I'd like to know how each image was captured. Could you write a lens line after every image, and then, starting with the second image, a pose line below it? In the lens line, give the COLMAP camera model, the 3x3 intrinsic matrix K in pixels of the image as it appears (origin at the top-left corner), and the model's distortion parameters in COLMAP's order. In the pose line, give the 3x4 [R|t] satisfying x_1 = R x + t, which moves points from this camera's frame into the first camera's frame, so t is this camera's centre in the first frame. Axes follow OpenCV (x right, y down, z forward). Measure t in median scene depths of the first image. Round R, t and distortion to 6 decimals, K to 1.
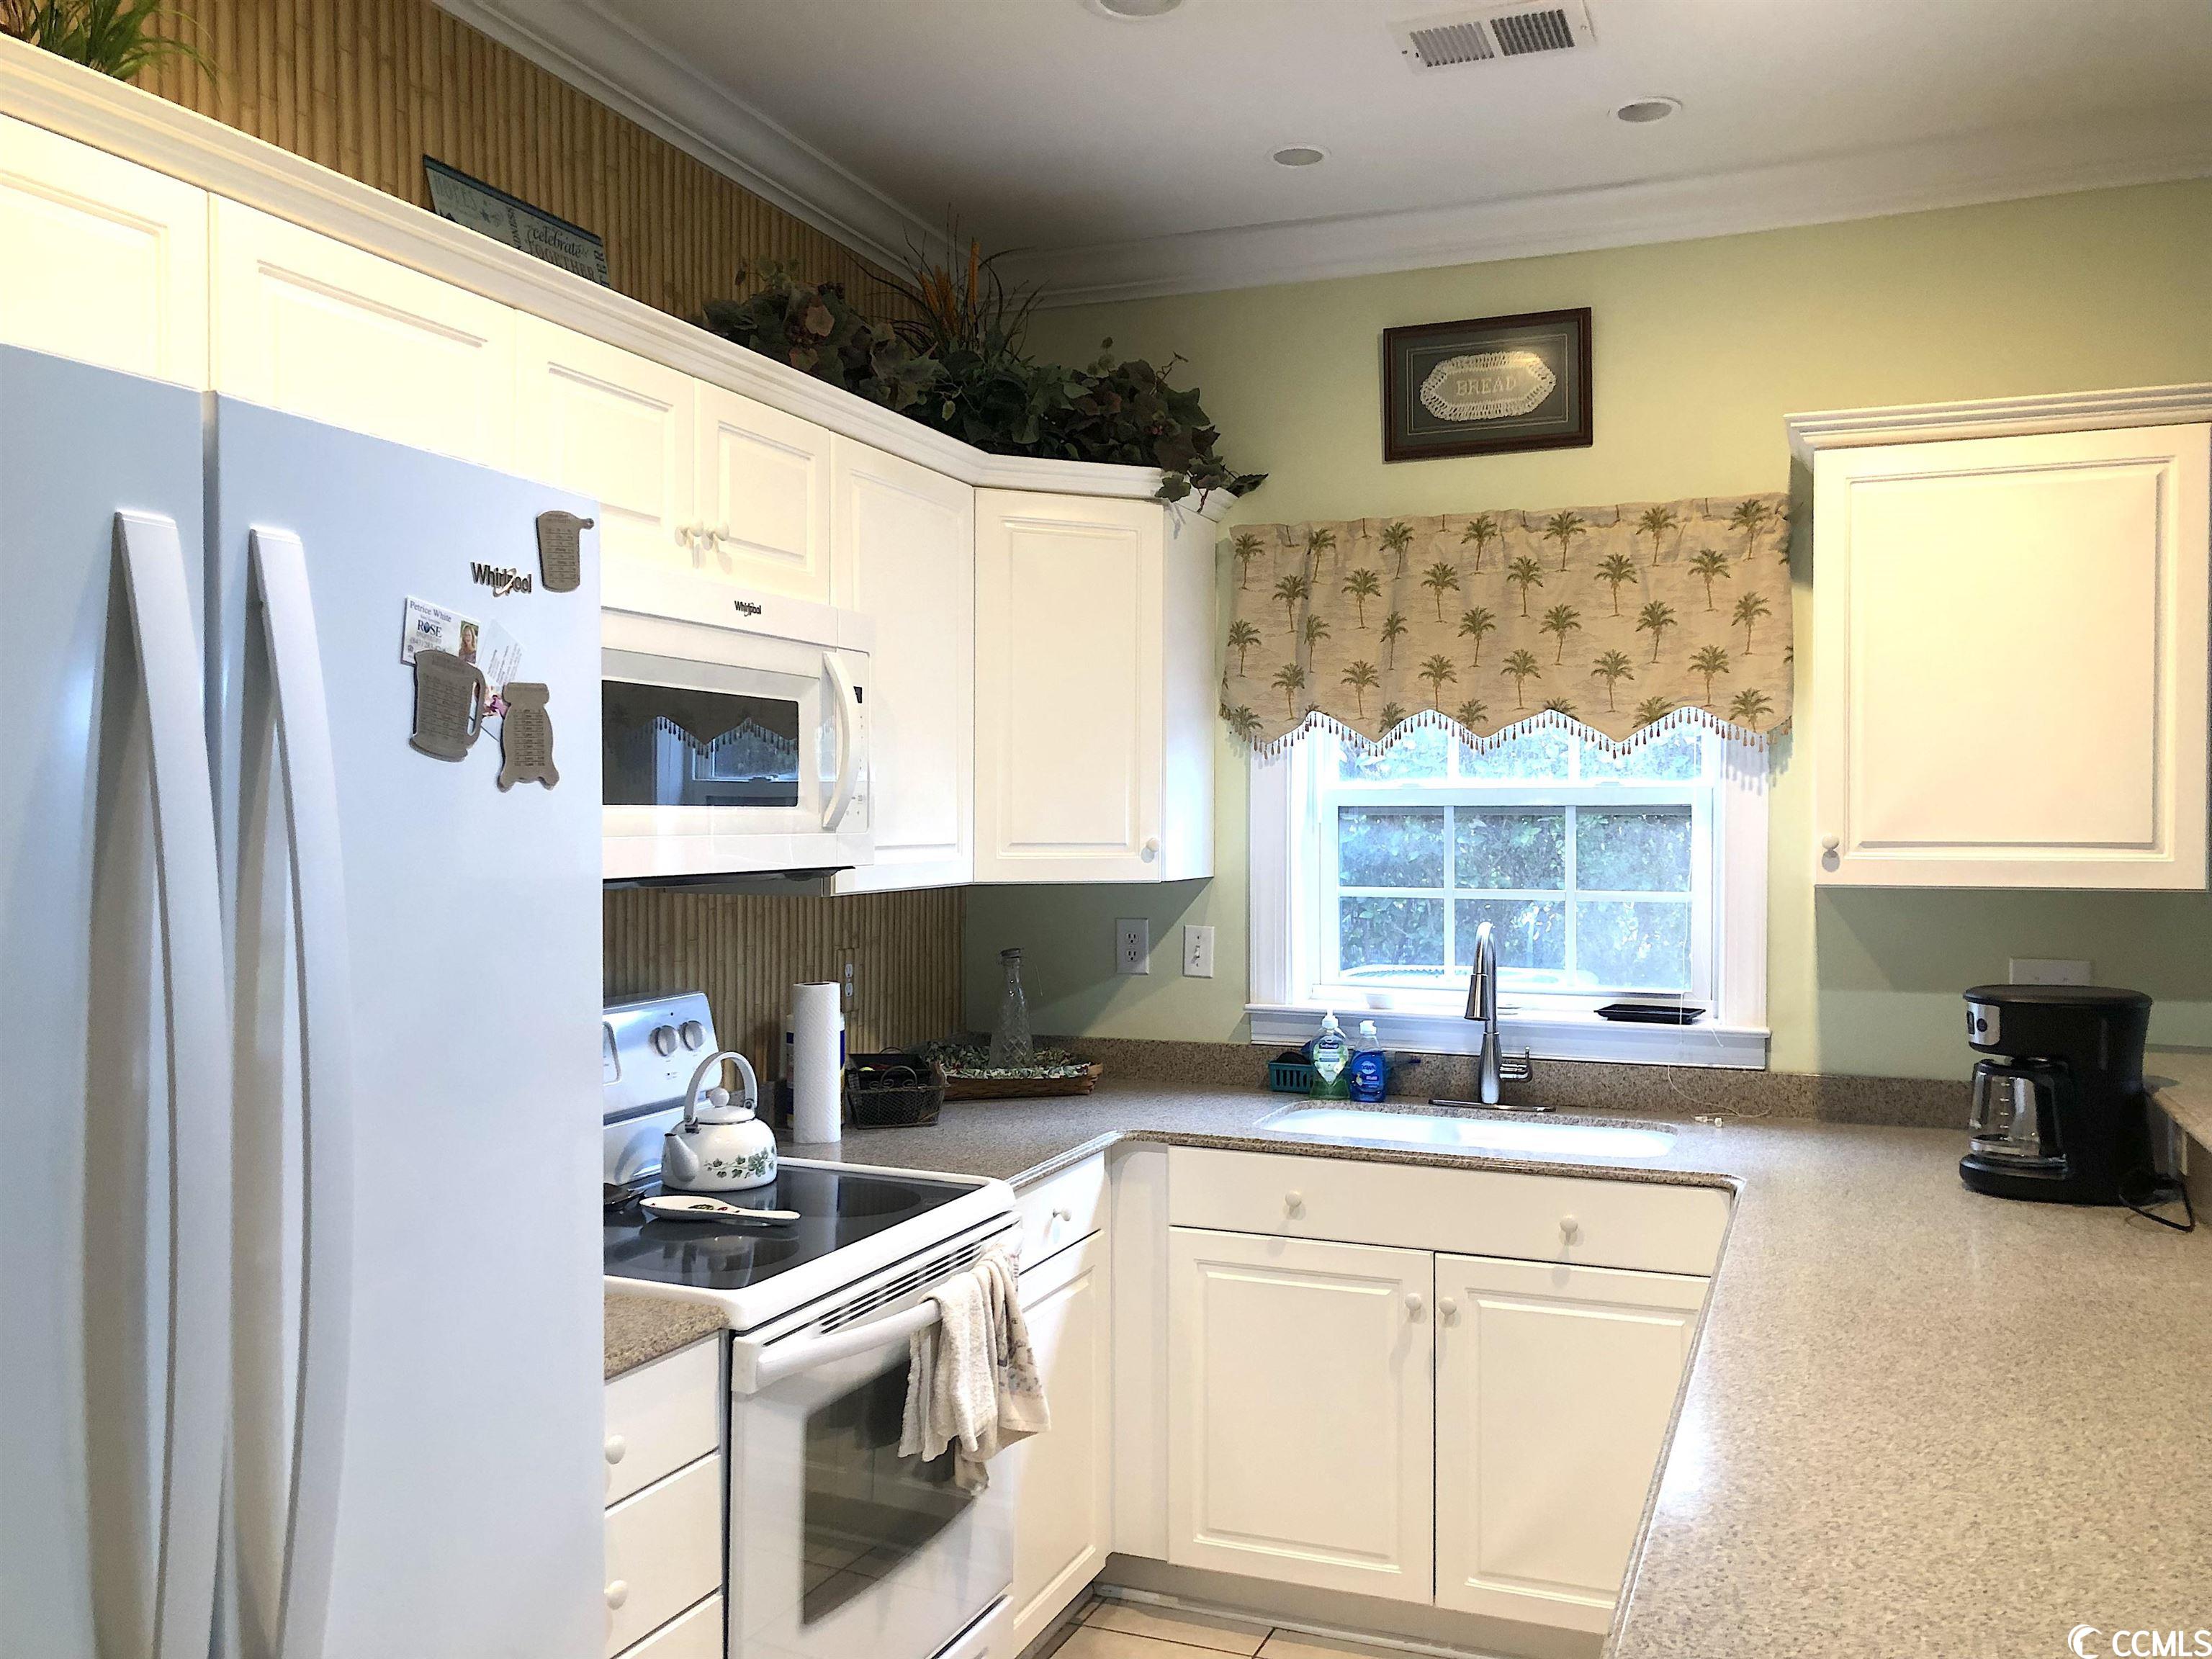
lens RADIAL K [[1796.5, 0, 1111.9], [0, 1796.5, 850.1], [0, 0, 1]] dist [0.037624, -0.042536]
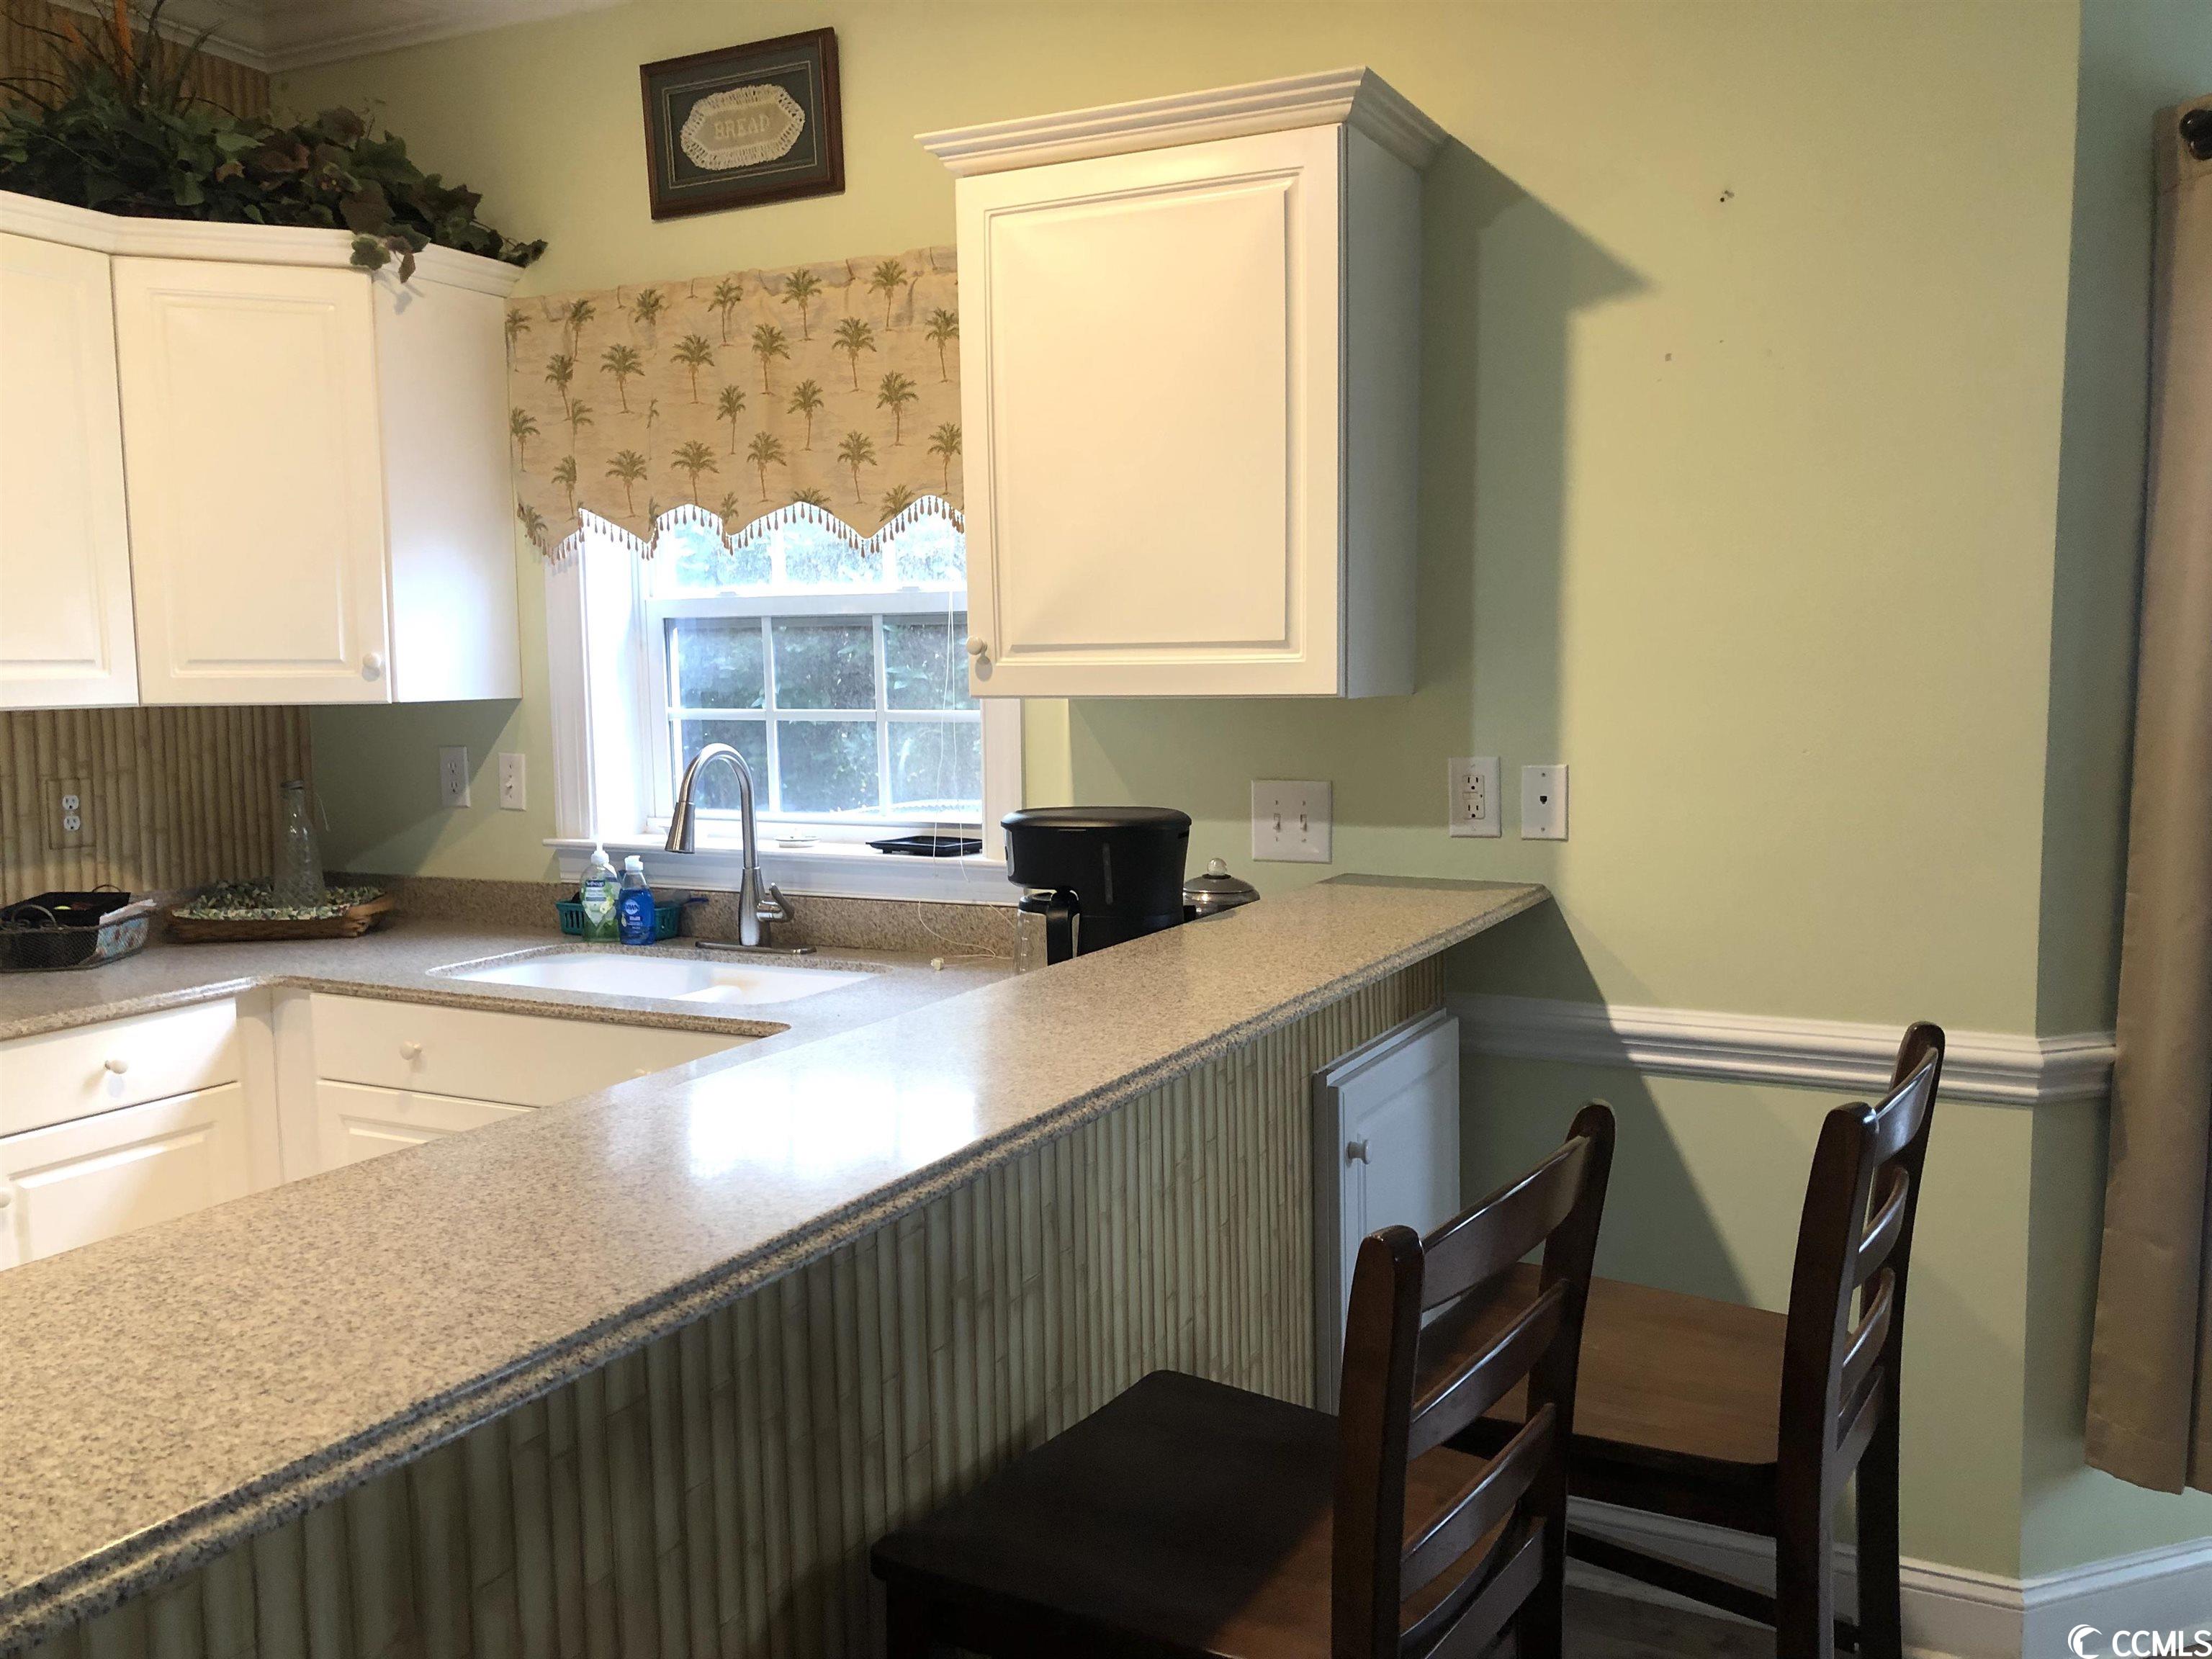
lens RADIAL K [[1796.5, 0, 1129.7], [0, 1796.5, 839.2], [0, 0, 1]] dist [0.037624, -0.042536]
pose [[0.996999, -0.003639, -0.077332, 0.471702], [0.009642, 0.996954, 0.077396, 0.019854], [0.076814, -0.077909, 0.993997, 0.125033]]
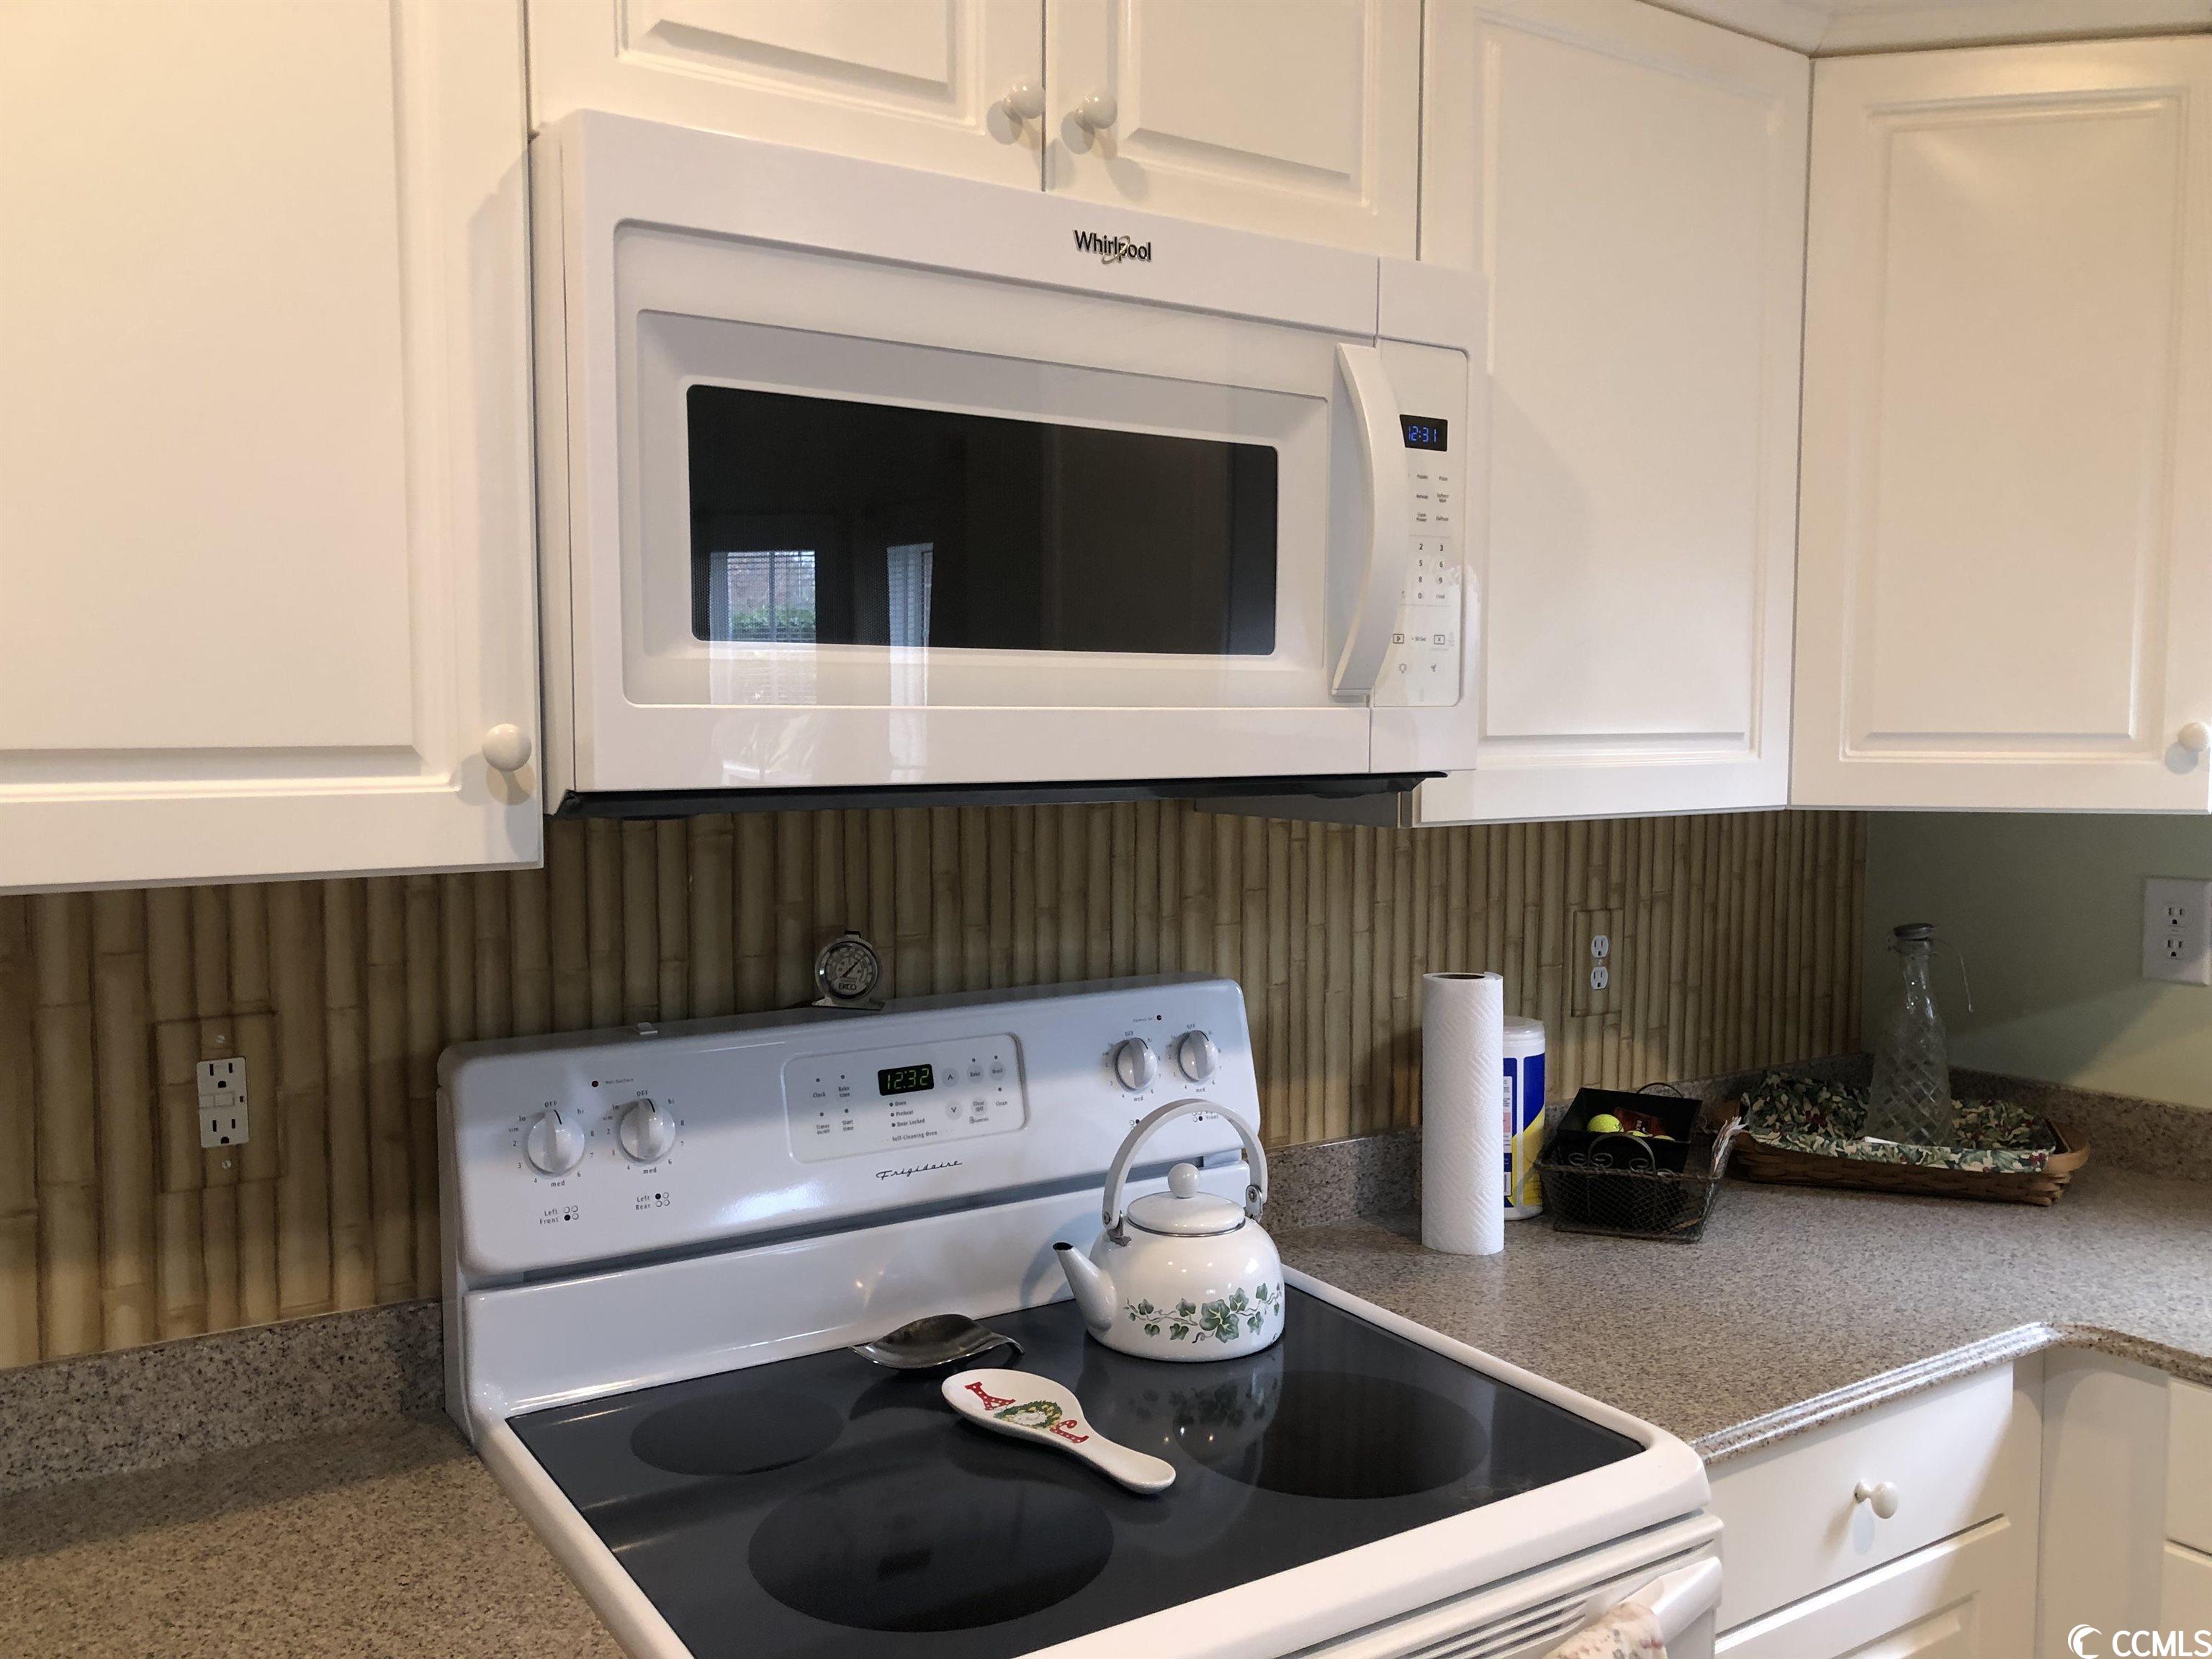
lens RADIAL K [[1796.5, 0, 1138.2], [0, 1796.5, 836.9], [0, 0, 1]] dist [0.037624, -0.042536]
pose [[0.826899, 0.035906, -0.561203, 0.063912], [-0.010106, 0.998747, 0.049009, 0.002576], [0.562259, -0.034854, 0.826226, 0.424864]]
